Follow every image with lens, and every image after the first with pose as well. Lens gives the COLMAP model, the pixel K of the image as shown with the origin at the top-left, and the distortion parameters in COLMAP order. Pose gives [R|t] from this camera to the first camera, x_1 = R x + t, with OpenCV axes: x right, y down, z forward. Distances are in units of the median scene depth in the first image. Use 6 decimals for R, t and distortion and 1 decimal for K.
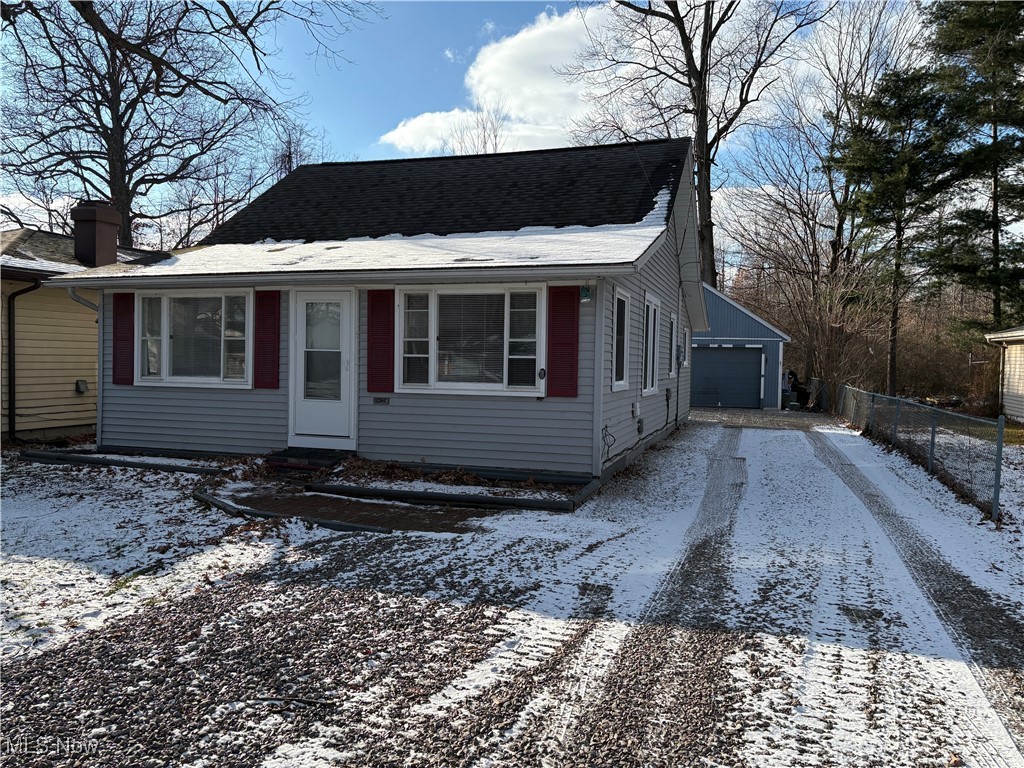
lens RADIAL K [[775.4, 0, 514.4], [0, 775.4, 385.1], [0, 0, 1]] dist [0.037940, -0.033630]
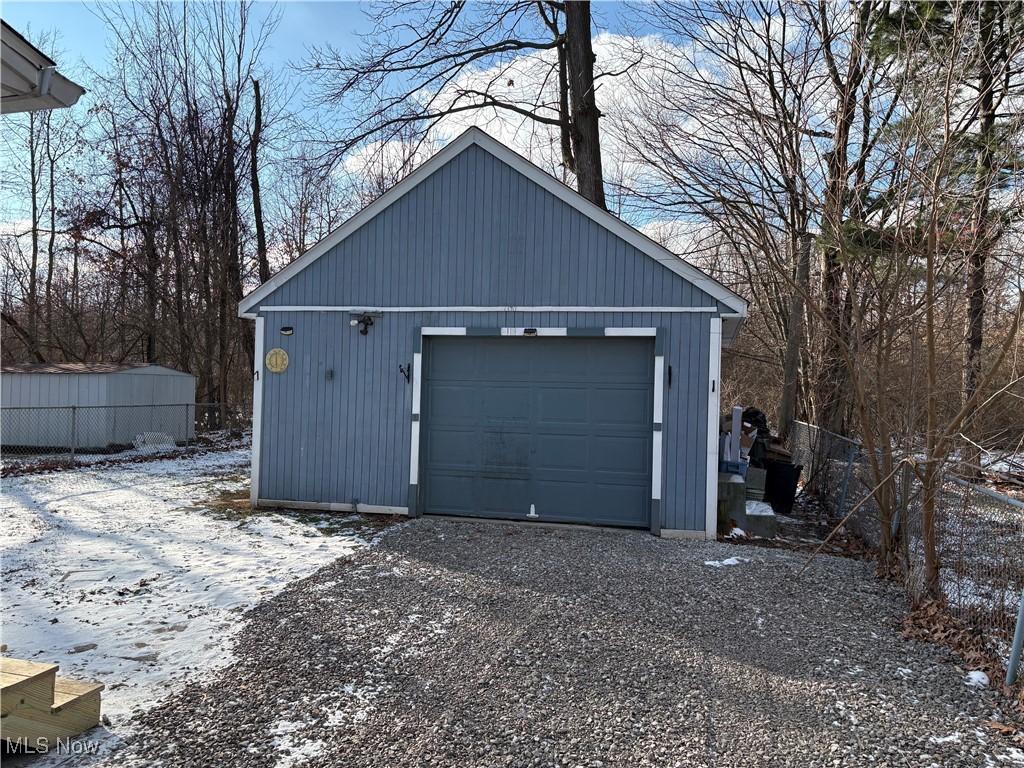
lens RADIAL K [[775.4, 0, 510.6], [0, 775.4, 377.8], [0, 0, 1]] dist [0.037940, -0.033630]
pose [[0.999241, 0.007206, 0.038292, 0.622266], [-0.005750, 0.999262, -0.037980, -0.048674], [-0.038537, 0.037731, 0.998545, 1.734309]]
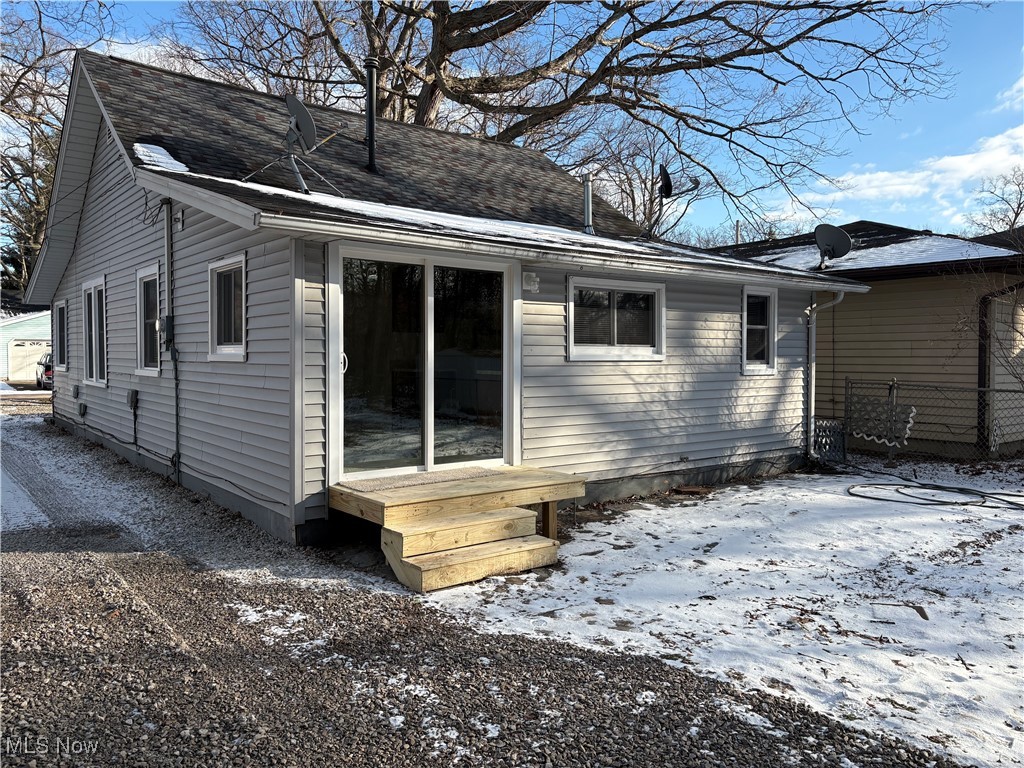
lens RADIAL K [[775.4, 0, 511.4], [0, 775.4, 381.4], [0, 0, 1]] dist [0.037940, -0.033630]
pose [[-0.560016, 0.007603, -0.828447, 0.827811], [-0.041899, 0.998418, 0.037486, -0.062171], [0.827422, 0.055704, -0.558812, 2.405166]]
